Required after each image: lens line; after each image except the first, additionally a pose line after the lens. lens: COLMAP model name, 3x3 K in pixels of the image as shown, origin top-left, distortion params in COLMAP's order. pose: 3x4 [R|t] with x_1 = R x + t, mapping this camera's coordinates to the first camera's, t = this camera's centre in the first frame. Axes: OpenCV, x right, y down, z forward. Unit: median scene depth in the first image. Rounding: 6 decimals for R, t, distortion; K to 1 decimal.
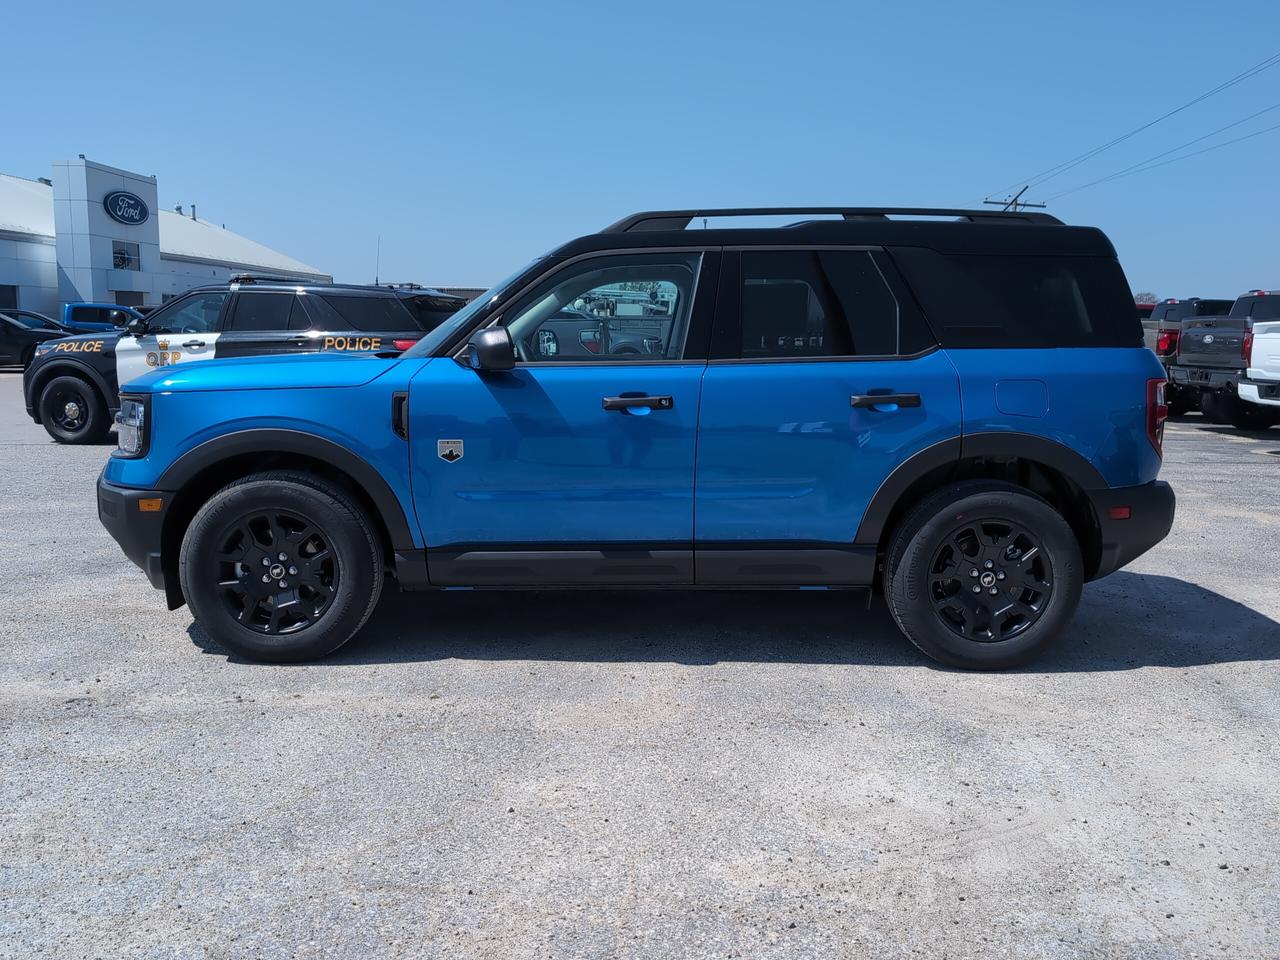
lens RADIAL K [[1076.0, 0, 642.8], [0, 1076.0, 482.9], [0, 0, 1]] dist [0.007759, -0.001821]
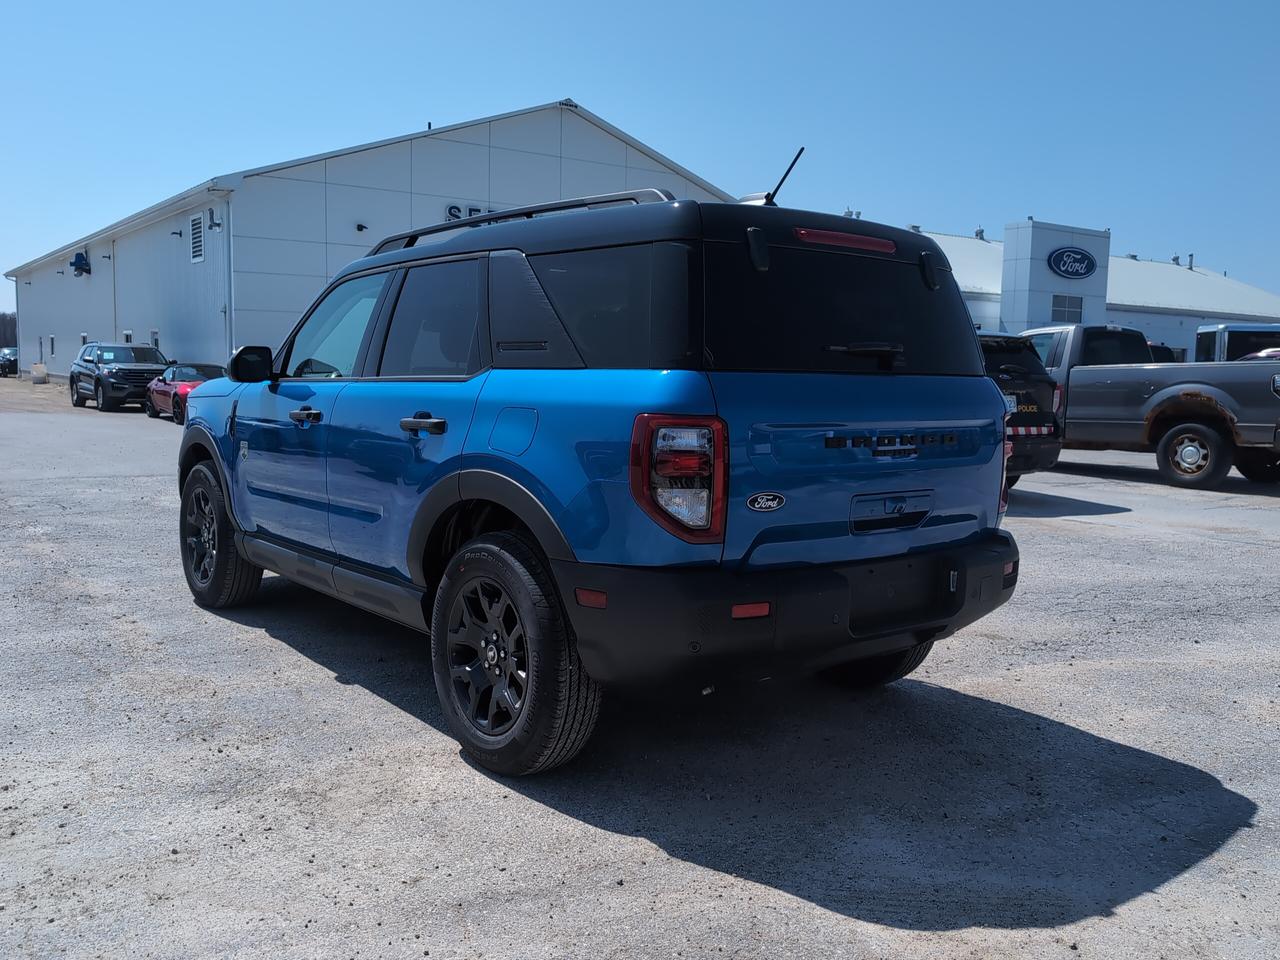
lens RADIAL K [[1076.0, 0, 635.0], [0, 1076.0, 478.8], [0, 0, 1]] dist [0.007759, -0.001821]
pose [[0.635261, 0.081880, -0.767944, 0.067404], [-0.121480, 0.992579, 0.005340, -0.003937], [0.762683, 0.089898, 0.640494, 0.037508]]
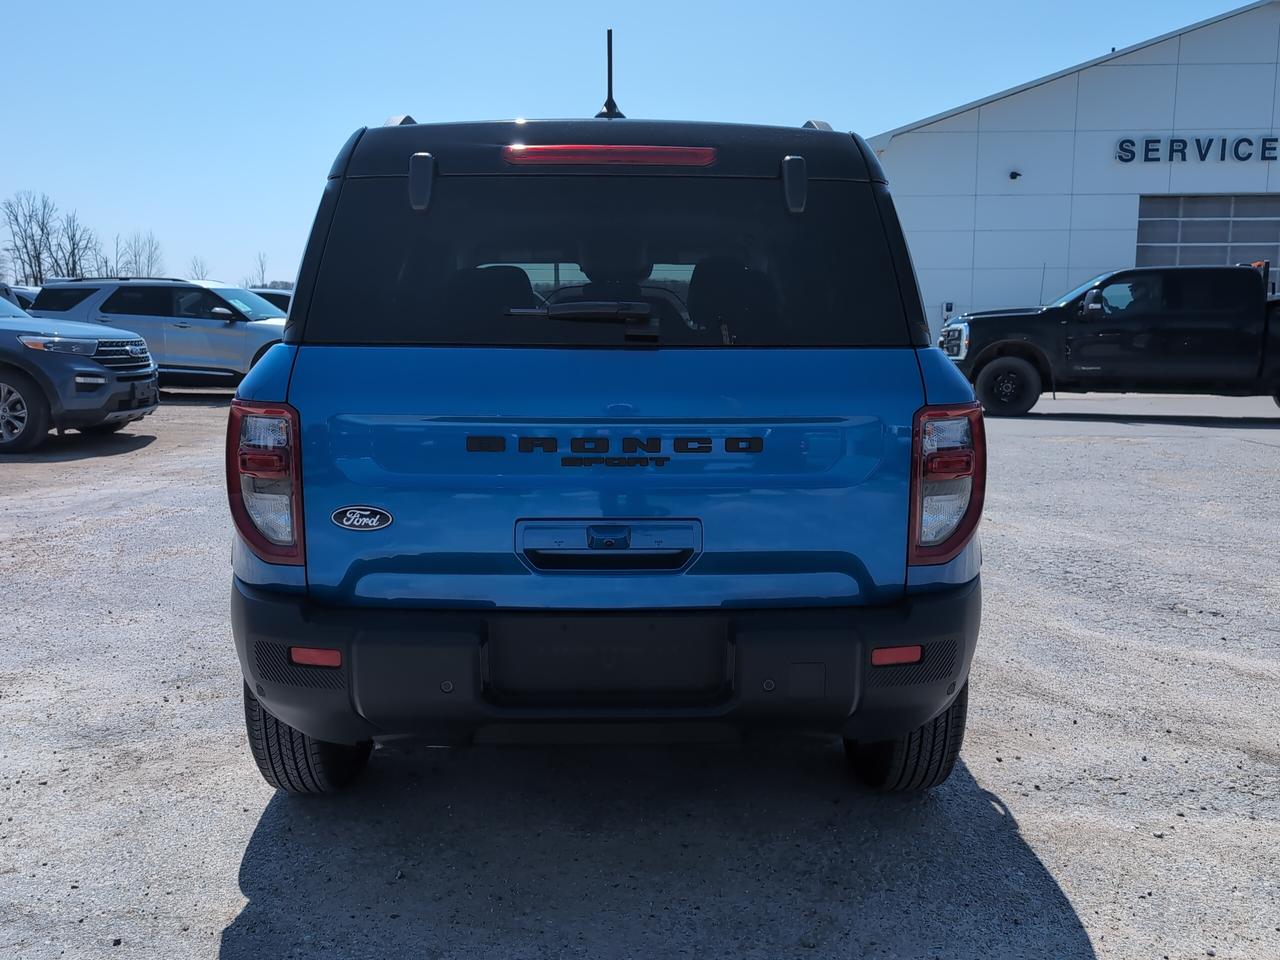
lens RADIAL K [[1076.0, 0, 639.4], [0, 1076.0, 482.4], [0, 0, 1]] dist [0.007759, -0.001821]
pose [[0.039046, 0.141679, -0.989142, 0.070612], [-0.140013, 0.980907, 0.134973, -0.010689], [0.989380, 0.133223, 0.058137, 0.079115]]
